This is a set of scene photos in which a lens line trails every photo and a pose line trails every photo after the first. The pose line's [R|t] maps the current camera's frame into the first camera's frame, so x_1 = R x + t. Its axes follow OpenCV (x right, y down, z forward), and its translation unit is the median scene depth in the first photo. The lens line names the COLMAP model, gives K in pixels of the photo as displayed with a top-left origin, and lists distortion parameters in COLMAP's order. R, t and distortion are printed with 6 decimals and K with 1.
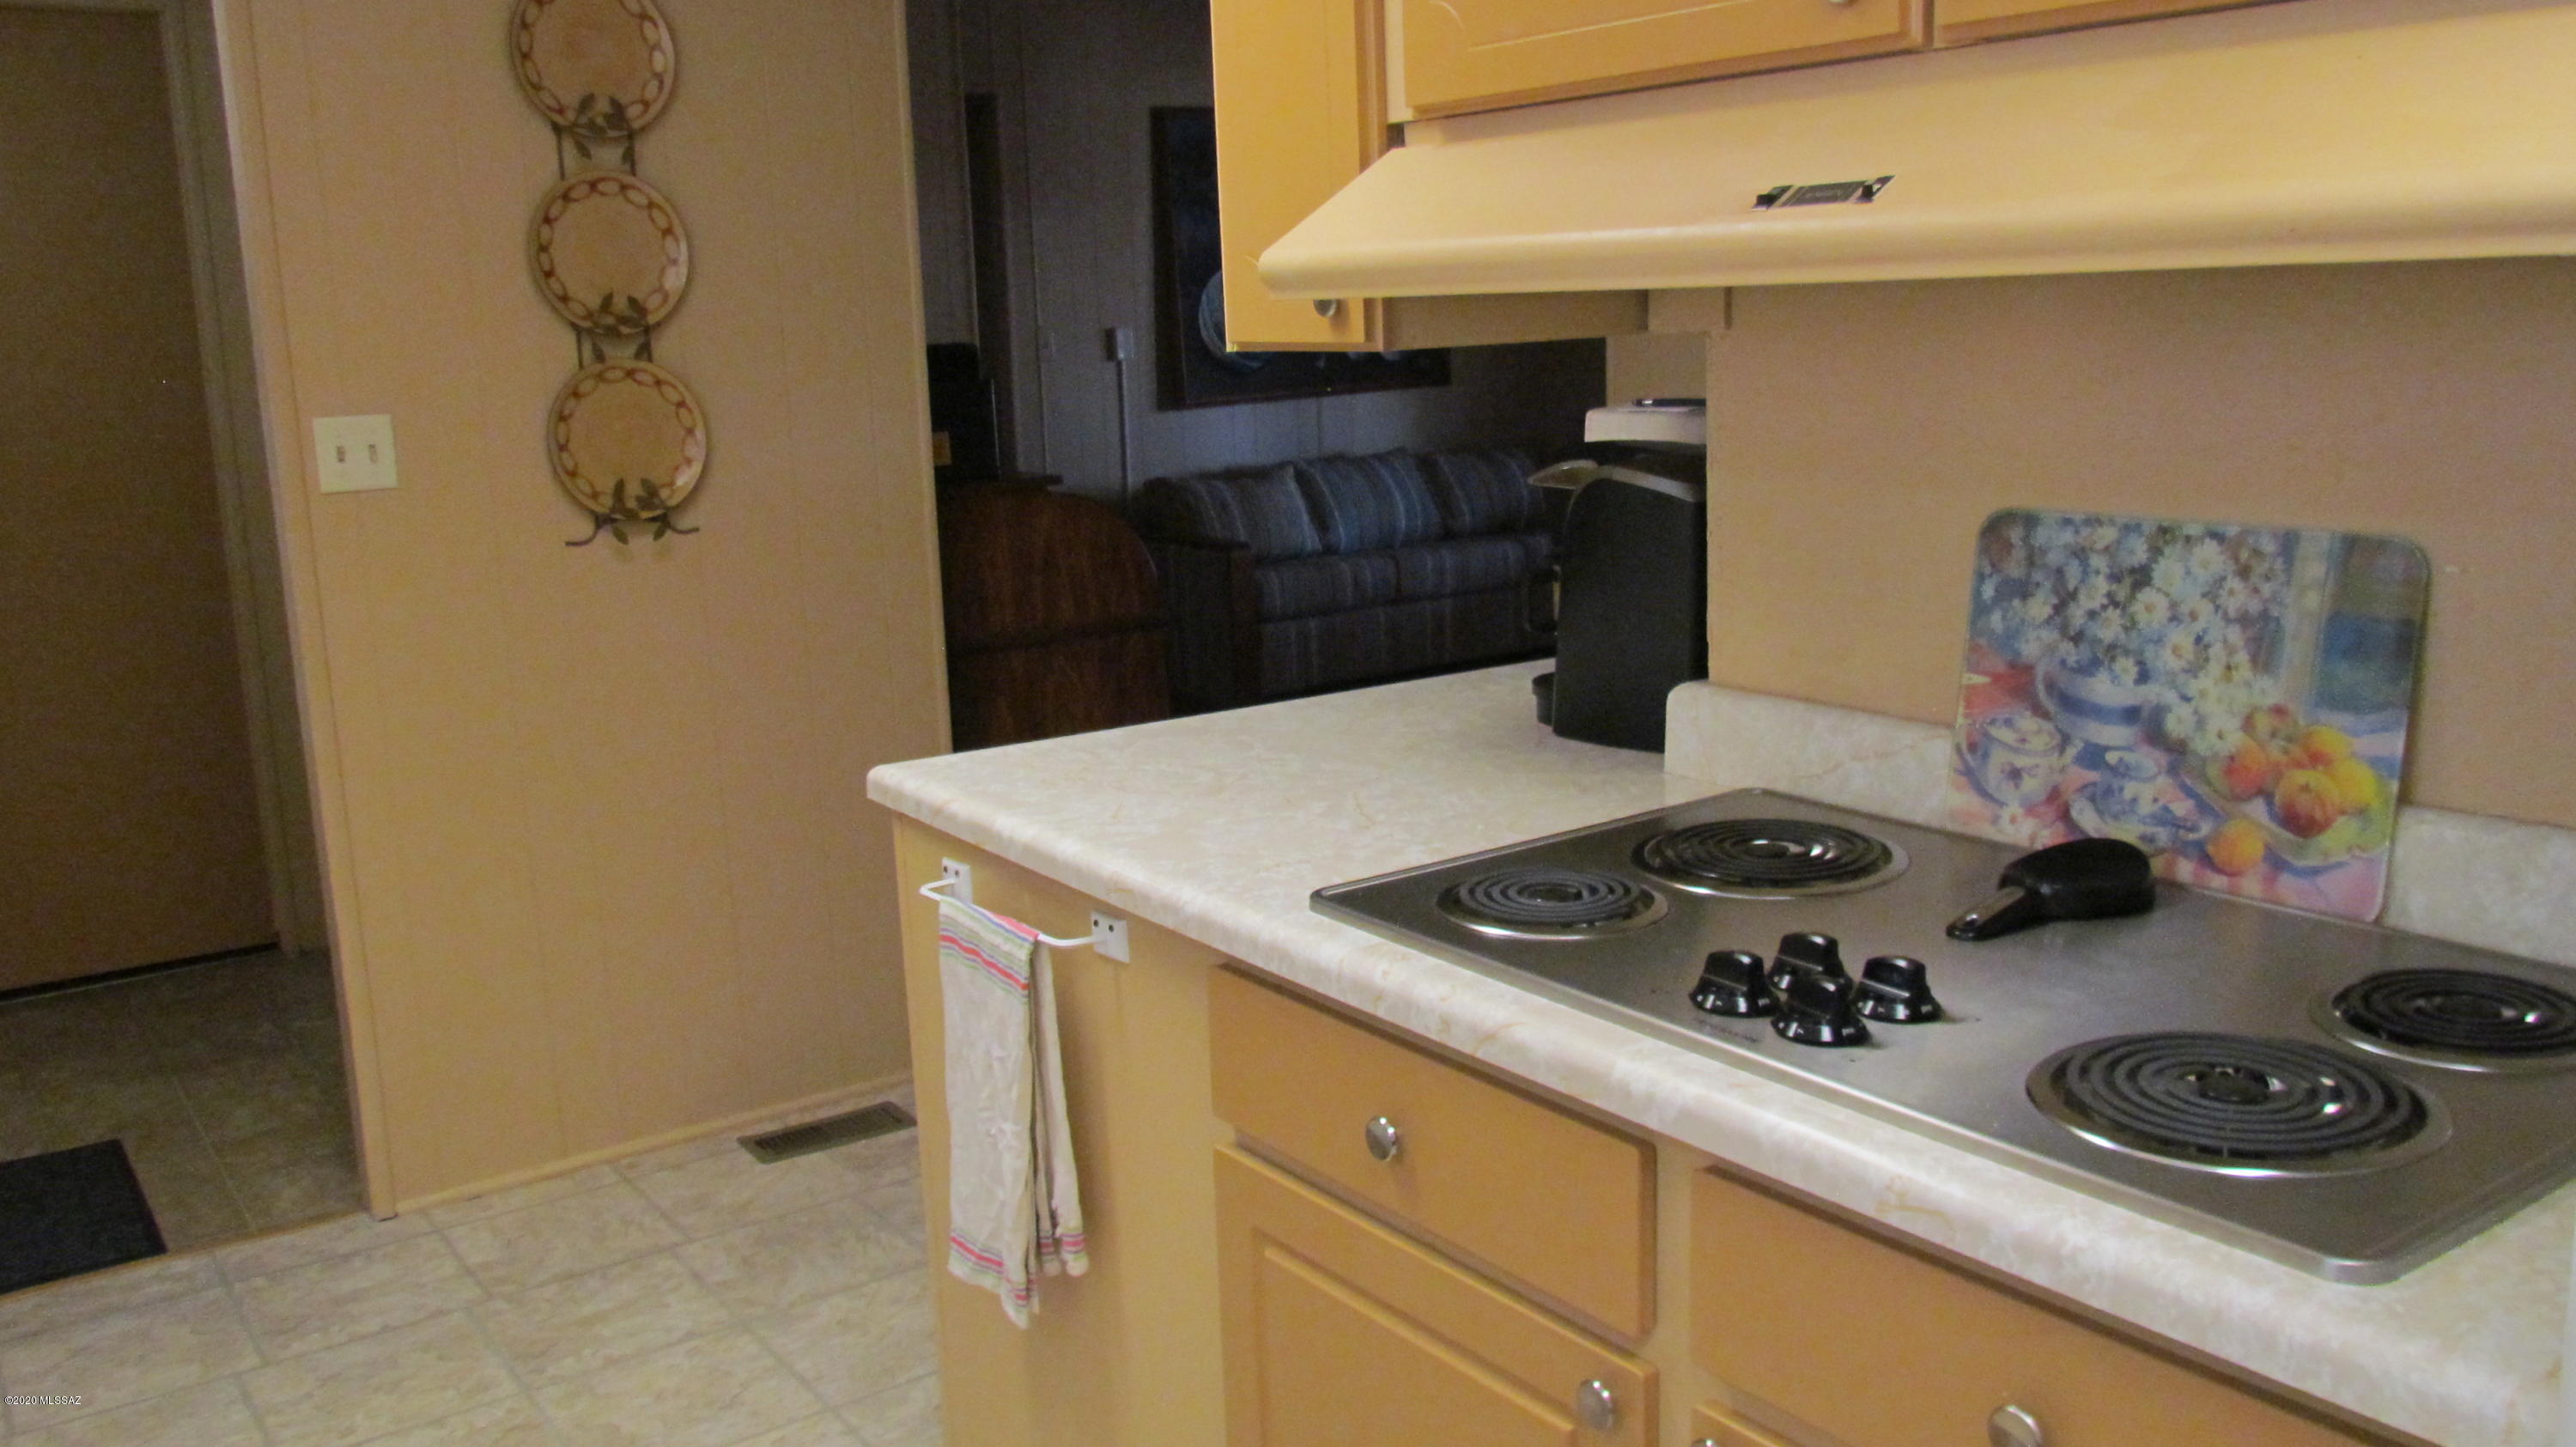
lens RADIAL K [[2164.0, 0, 1298.5], [0, 2164.0, 719.2], [0, 0, 1]] dist [-0.008001, -0.012968]
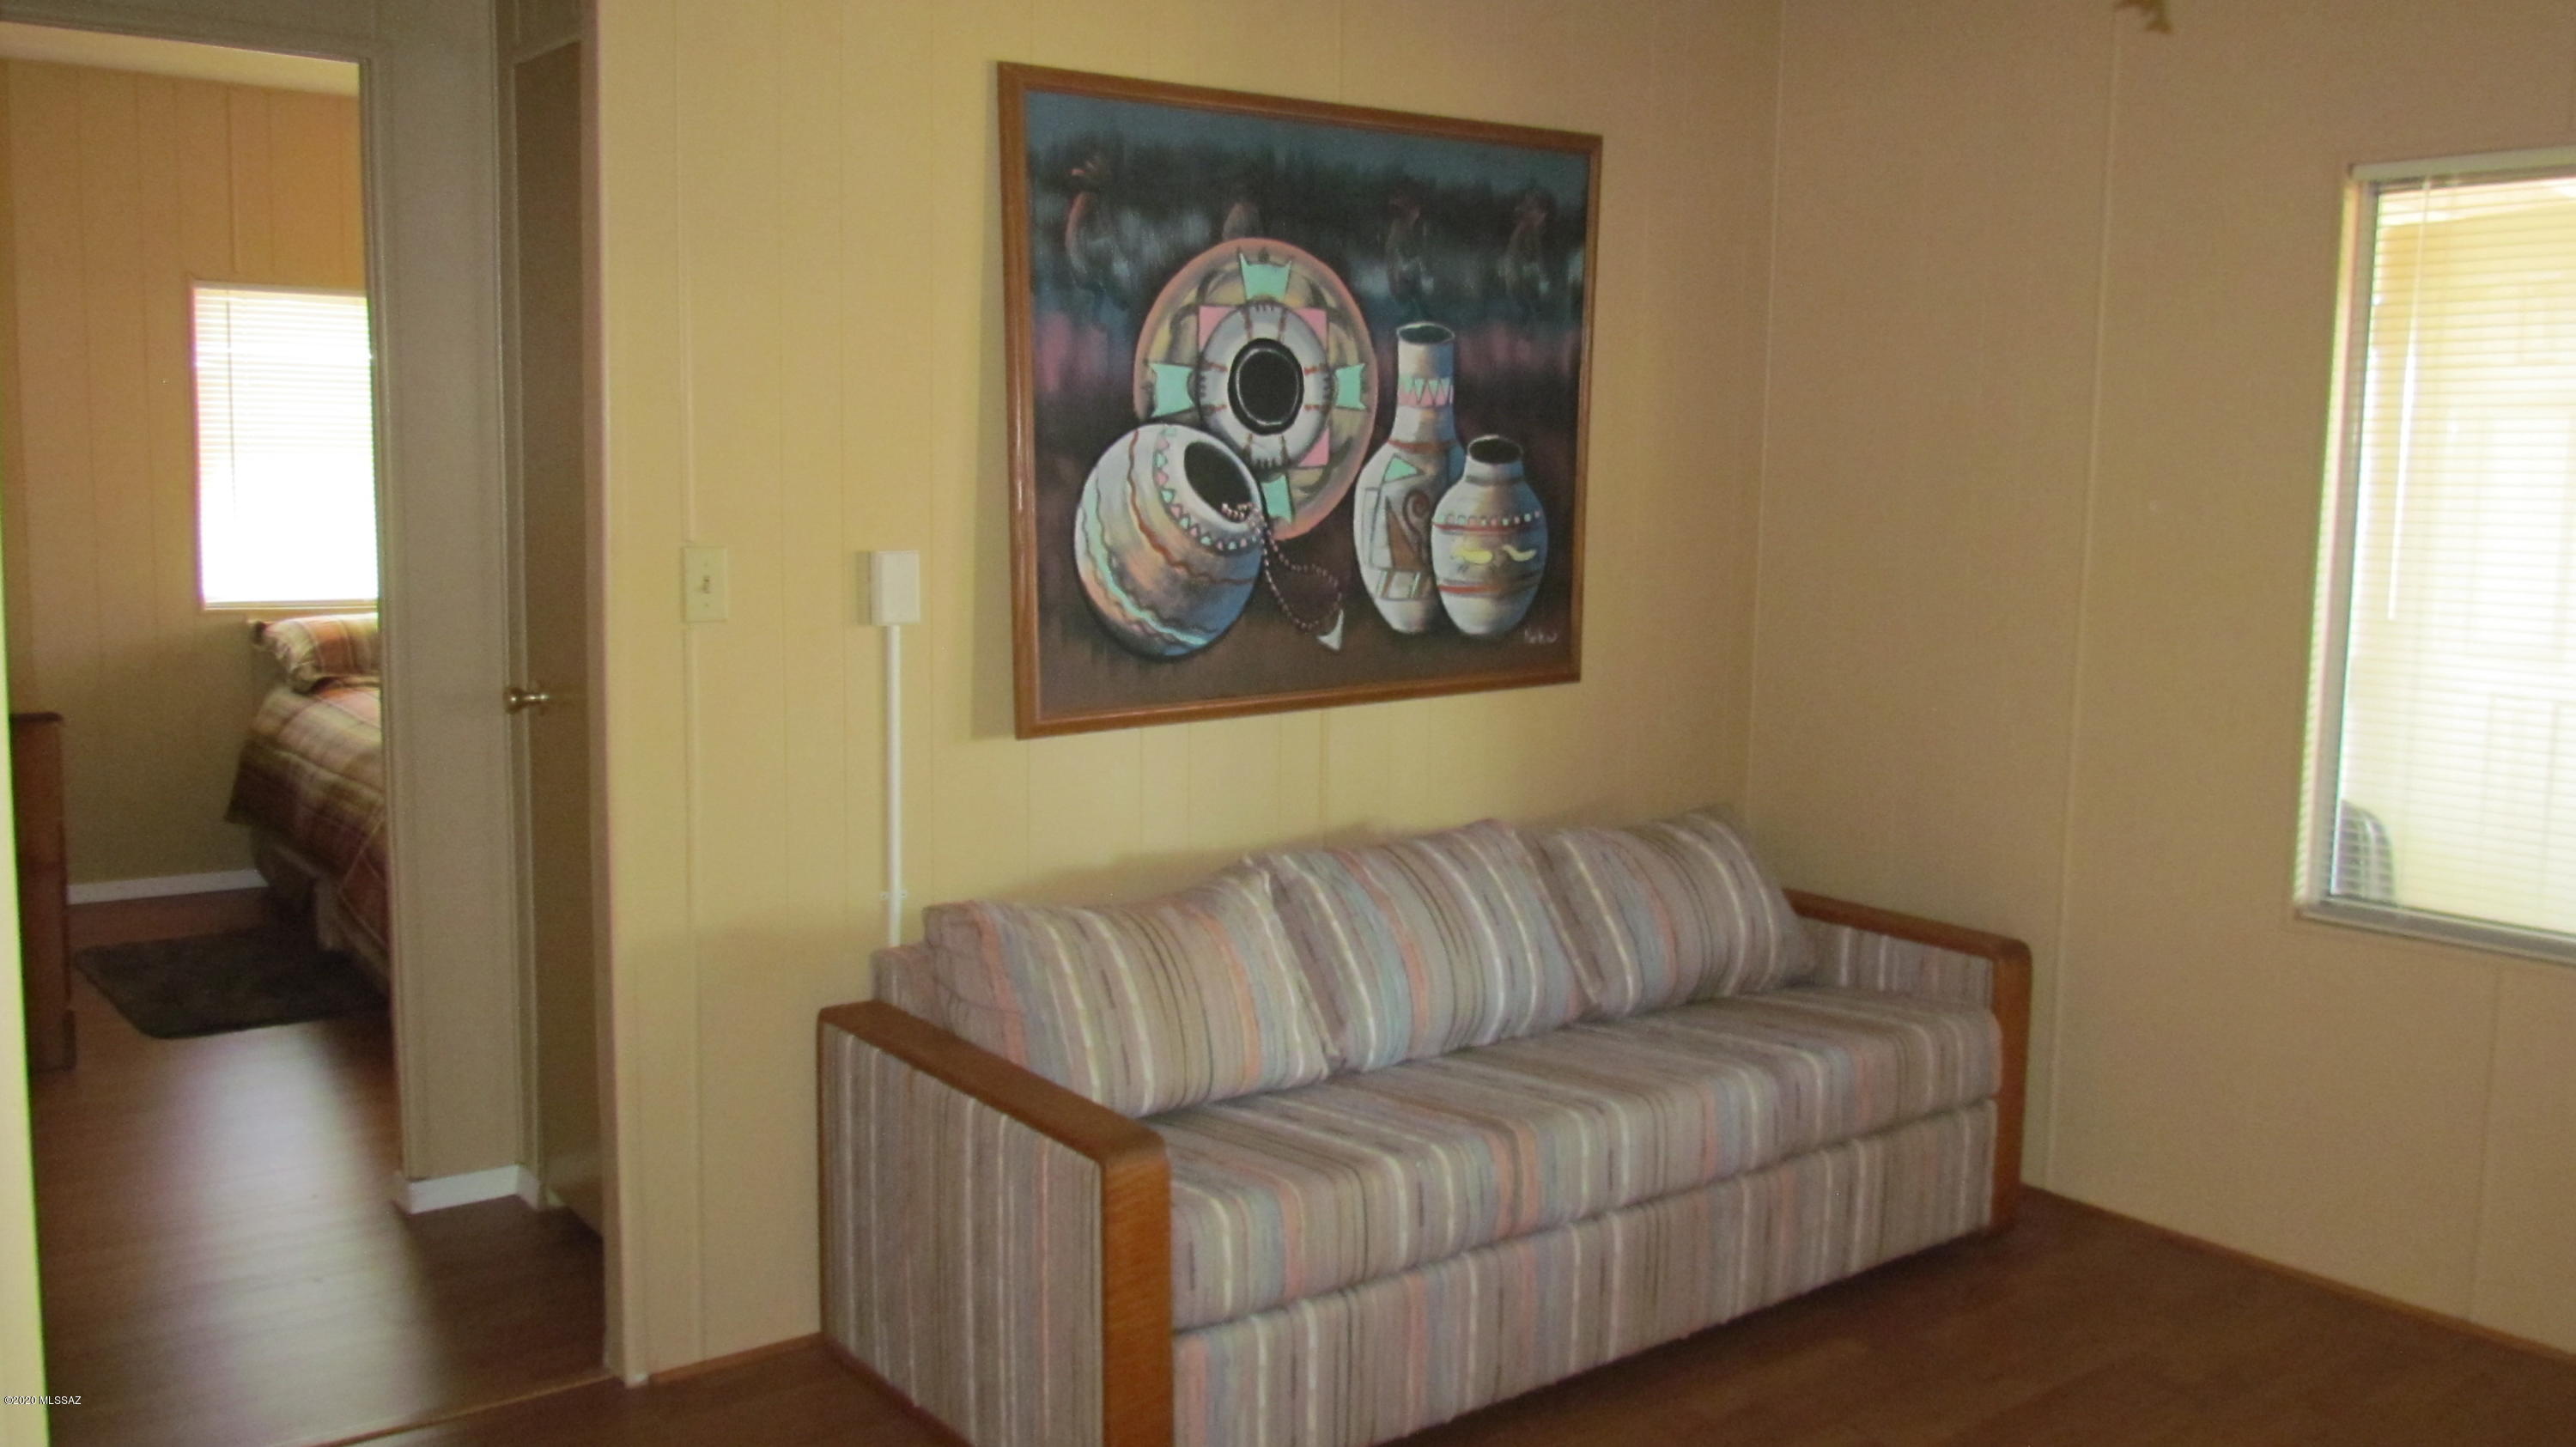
lens RADIAL K [[2164.0, 0, 1298.5], [0, 2164.0, 719.2], [0, 0, 1]] dist [-0.008001, -0.012968]
pose [[0.997909, 0.047551, 0.043788, -0.017478], [-0.044253, 0.996319, -0.073422, -0.116563], [-0.047118, 0.071331, 0.996339, 0.553946]]
